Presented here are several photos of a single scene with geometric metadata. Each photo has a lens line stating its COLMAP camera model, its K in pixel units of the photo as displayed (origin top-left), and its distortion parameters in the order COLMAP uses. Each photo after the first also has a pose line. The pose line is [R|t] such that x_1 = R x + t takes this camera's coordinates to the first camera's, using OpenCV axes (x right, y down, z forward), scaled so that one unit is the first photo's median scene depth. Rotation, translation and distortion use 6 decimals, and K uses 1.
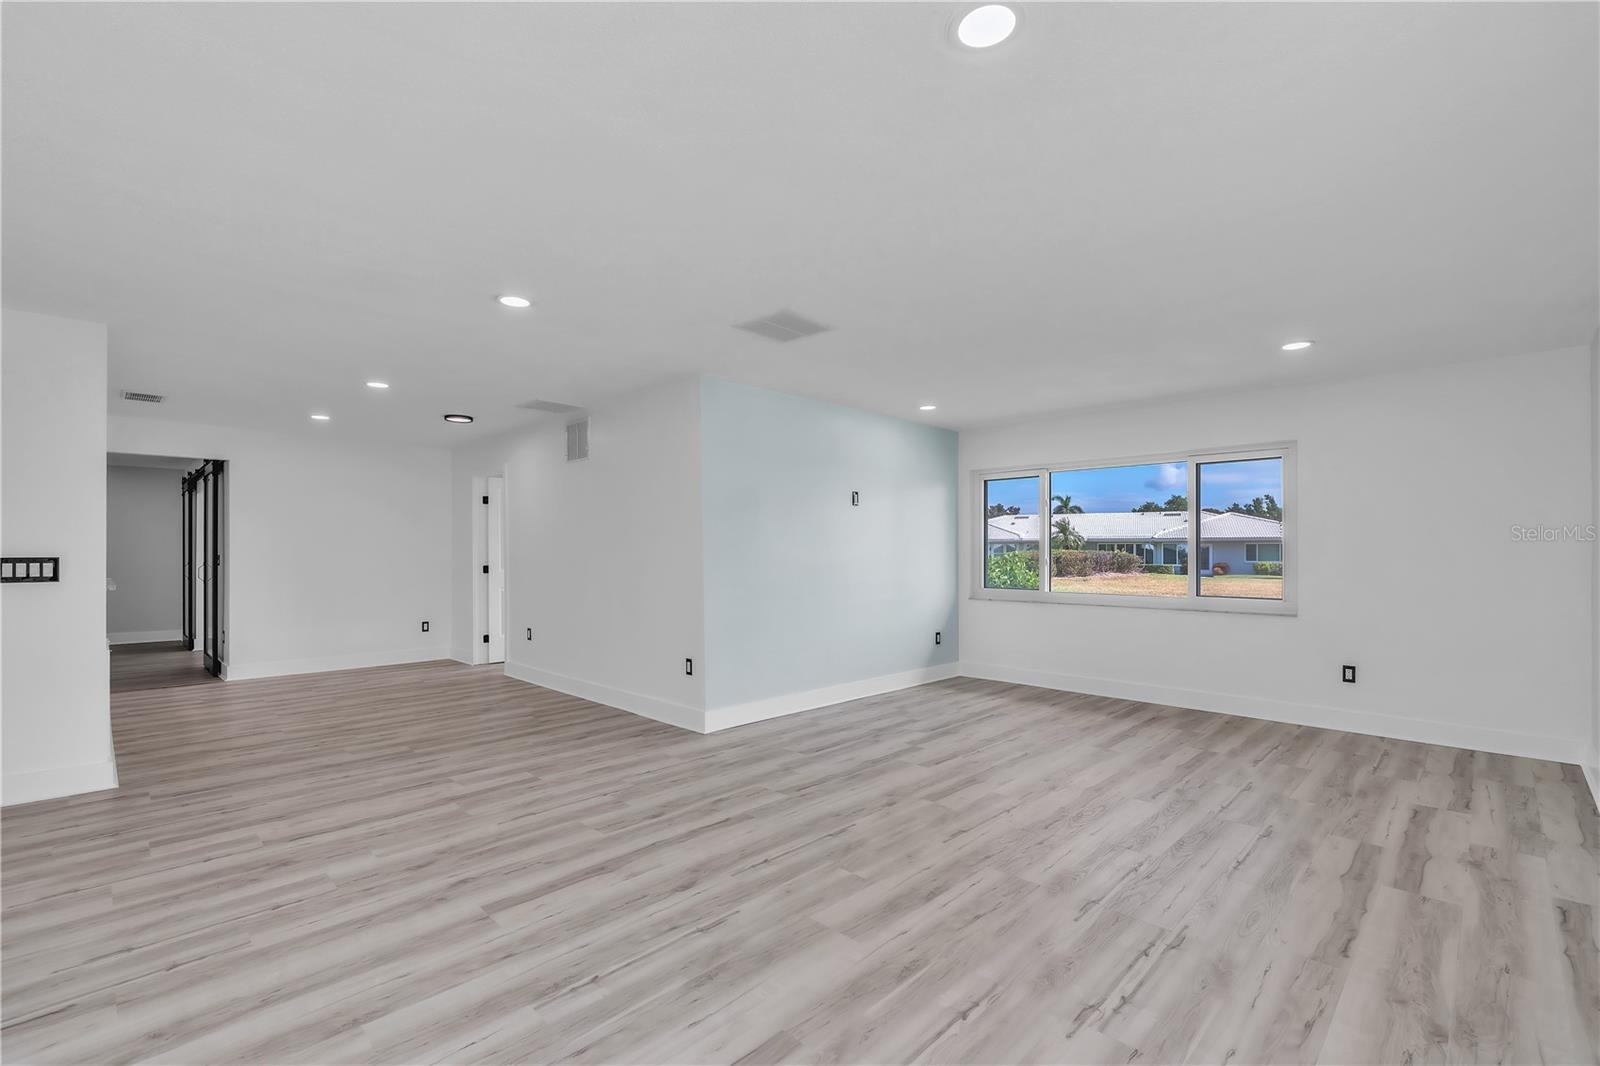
lens RADIAL K [[706.1, 0, 781.8], [0, 706.1, 553.7], [0, 0, 1]] dist [-0.003102, 0.000868]
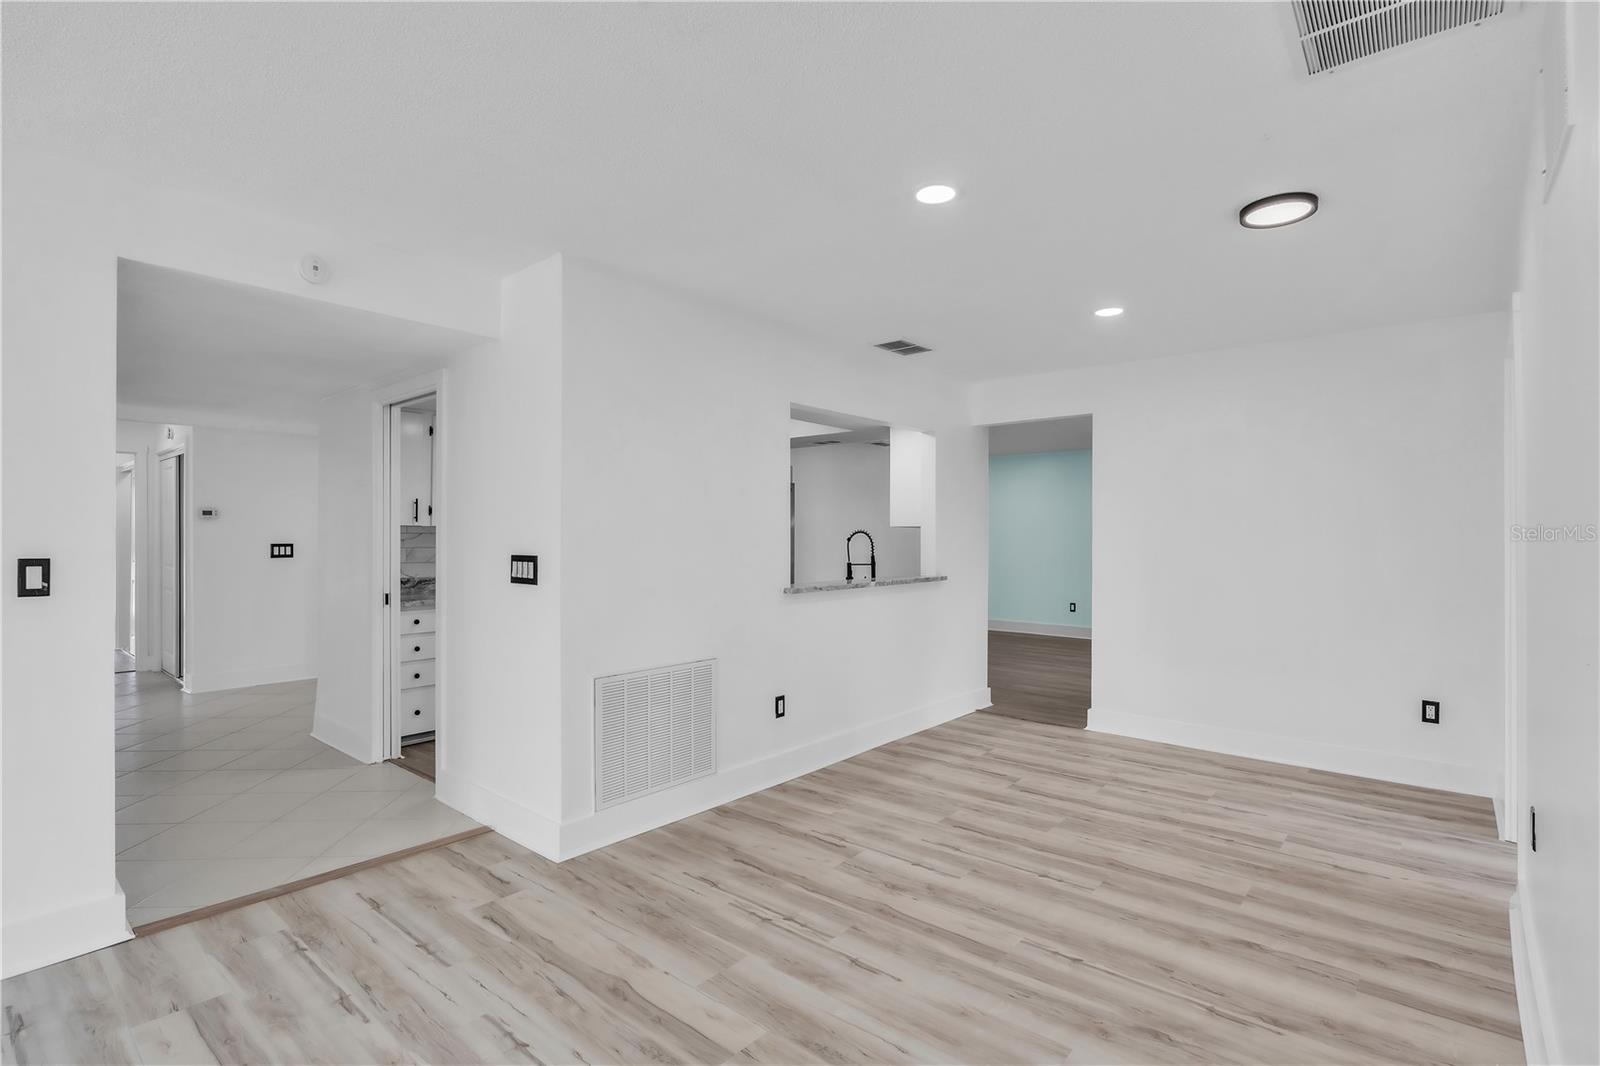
lens RADIAL K [[754.2, 0, 800.9], [0, 754.2, 533.7], [0, 0, 1]] dist [-0.001984, 0.001381]
pose [[0.083695, -0.003879, -0.996484, -0.114287], [-0.000379, 0.999992, -0.003925, -0.022138], [0.996491, 0.000706, 0.083693, 1.246684]]
